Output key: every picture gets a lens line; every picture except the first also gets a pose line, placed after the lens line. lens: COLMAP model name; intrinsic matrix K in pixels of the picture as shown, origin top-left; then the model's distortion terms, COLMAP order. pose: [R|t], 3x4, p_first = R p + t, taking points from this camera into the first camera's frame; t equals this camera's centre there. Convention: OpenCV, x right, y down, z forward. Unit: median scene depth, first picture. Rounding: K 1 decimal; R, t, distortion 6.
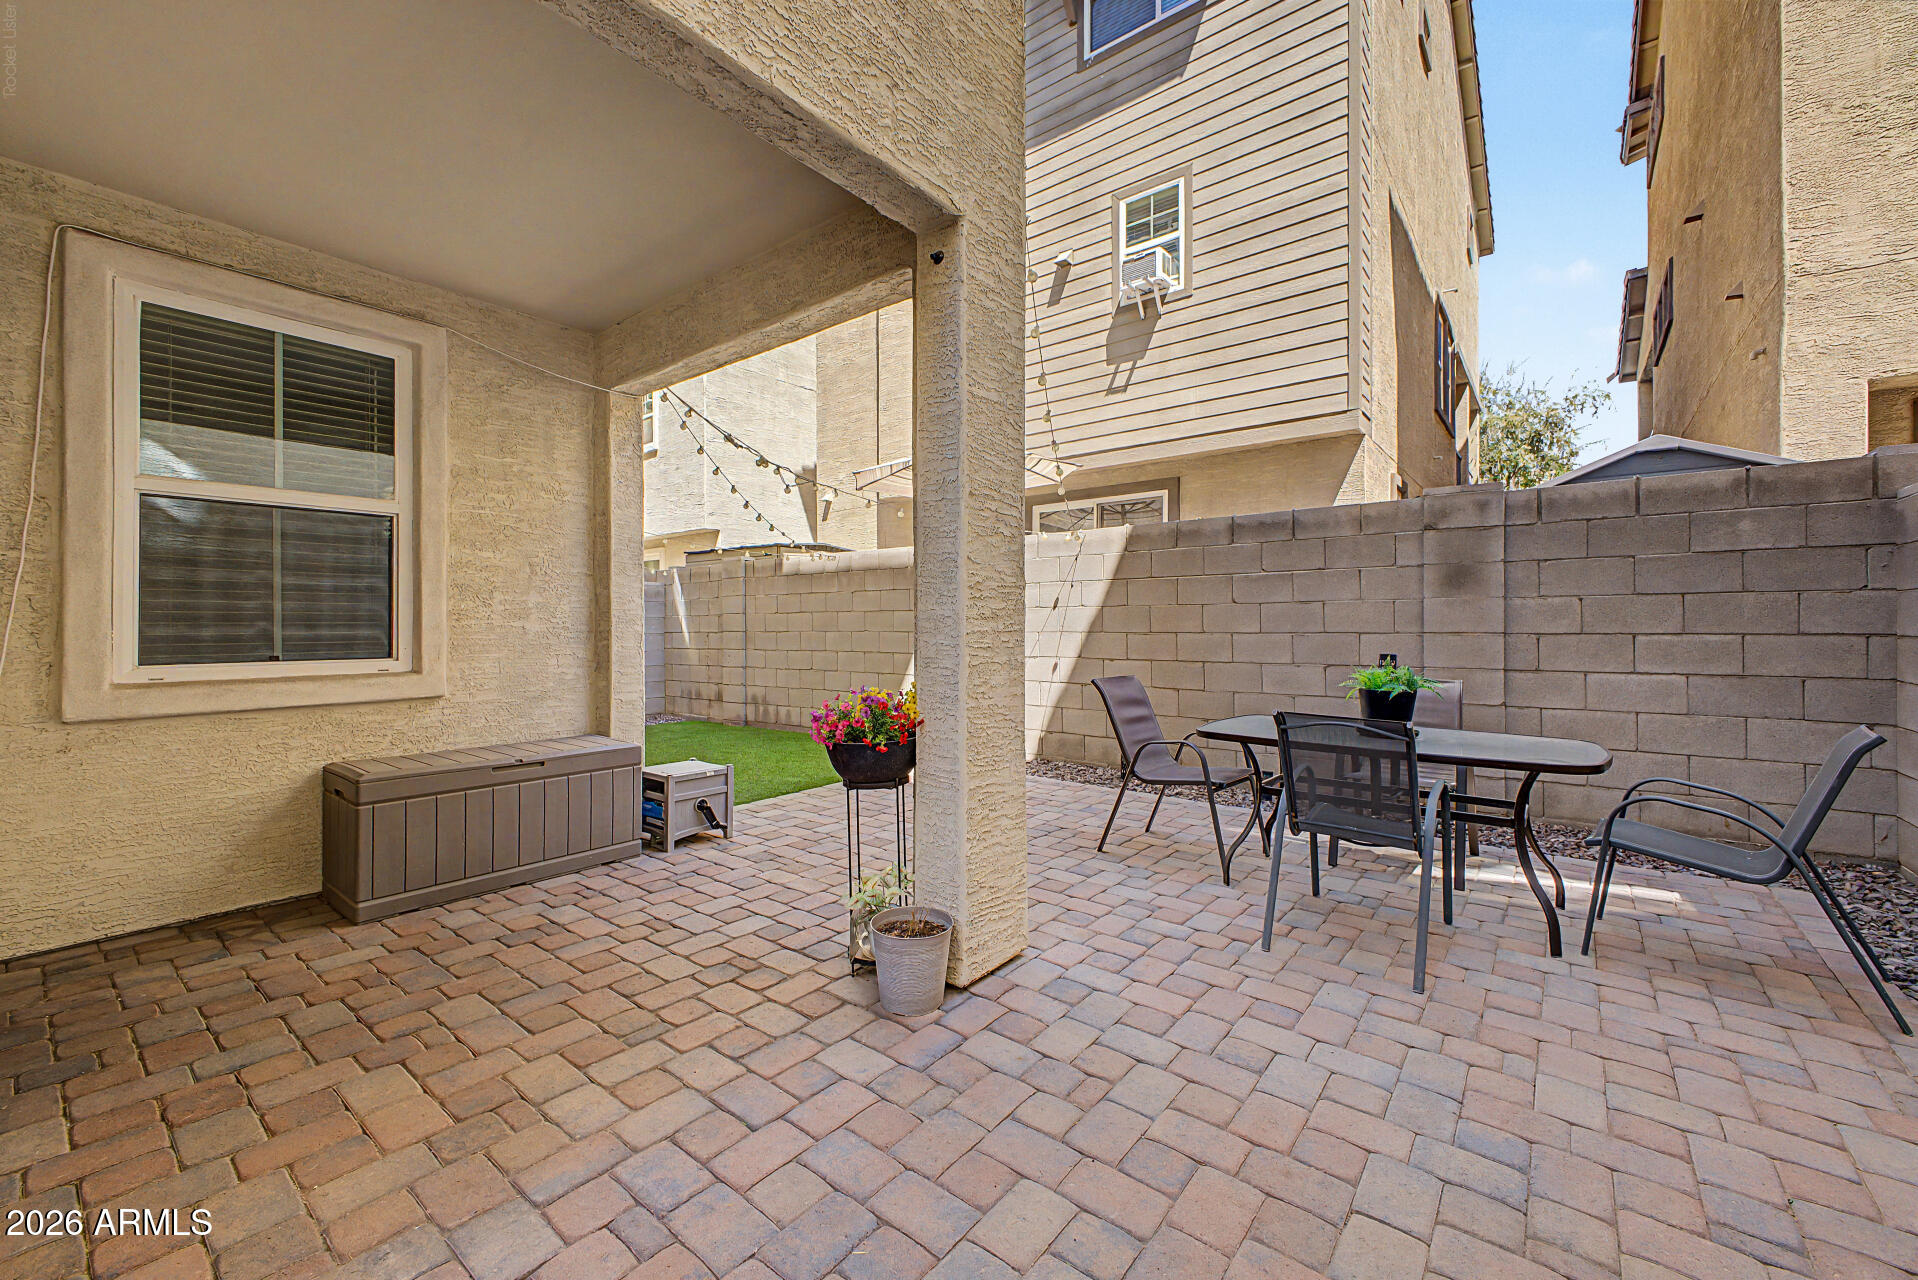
lens RADIAL K [[764.5, 0, 959.2], [0, 764.5, 630.0], [0, 0, 1]] dist [0.013321, -0.001416]
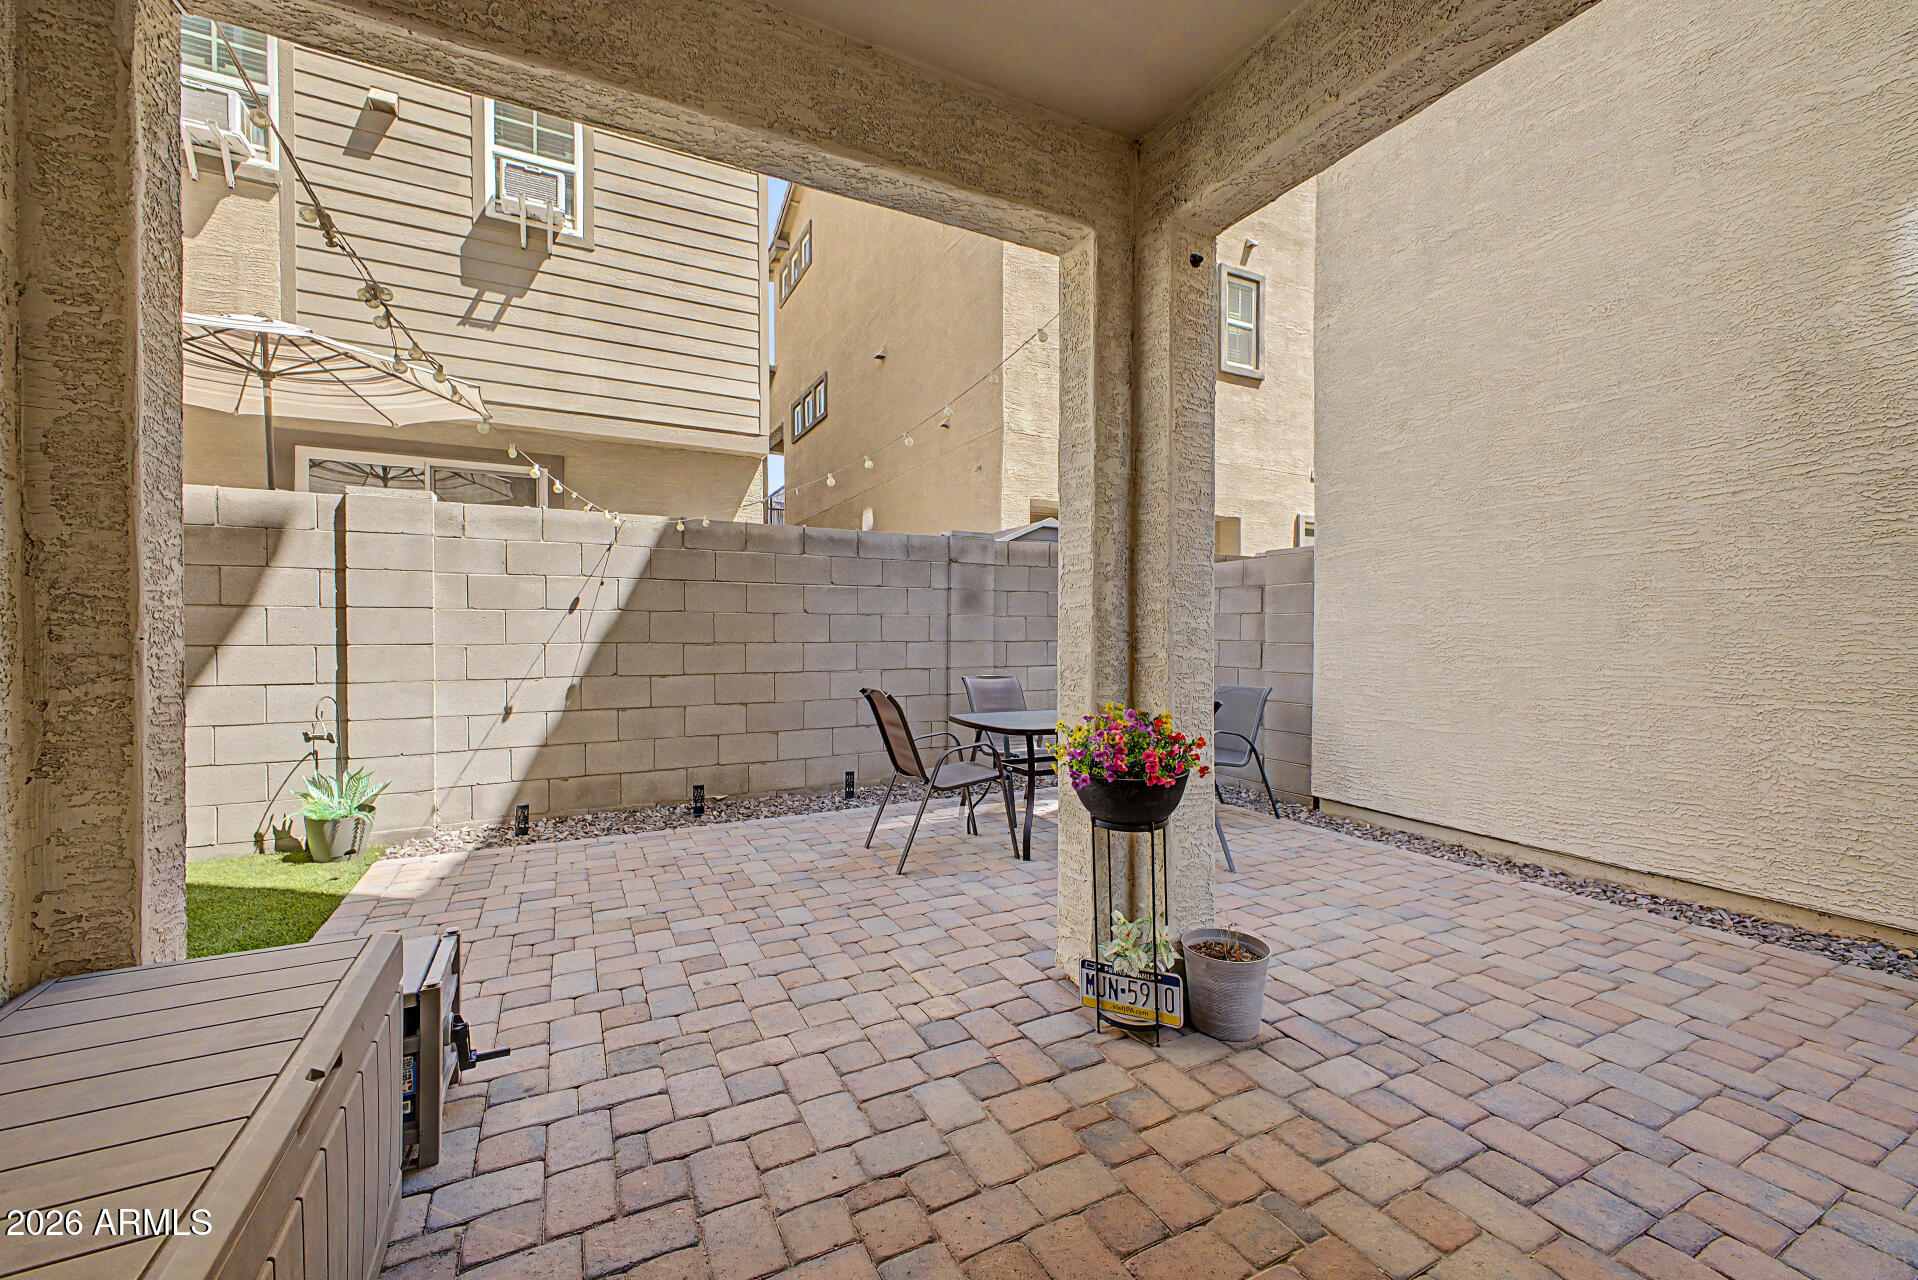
lens RADIAL K [[764.5, 0, 958.7], [0, 764.5, 640.8], [0, 0, 1]] dist [0.013321, -0.001416]
pose [[0.401099, -0.005709, 0.916017, -0.698772], [0.000656, 0.999982, 0.005945, -0.006367], [-0.916034, -0.001784, 0.401096, 0.591197]]
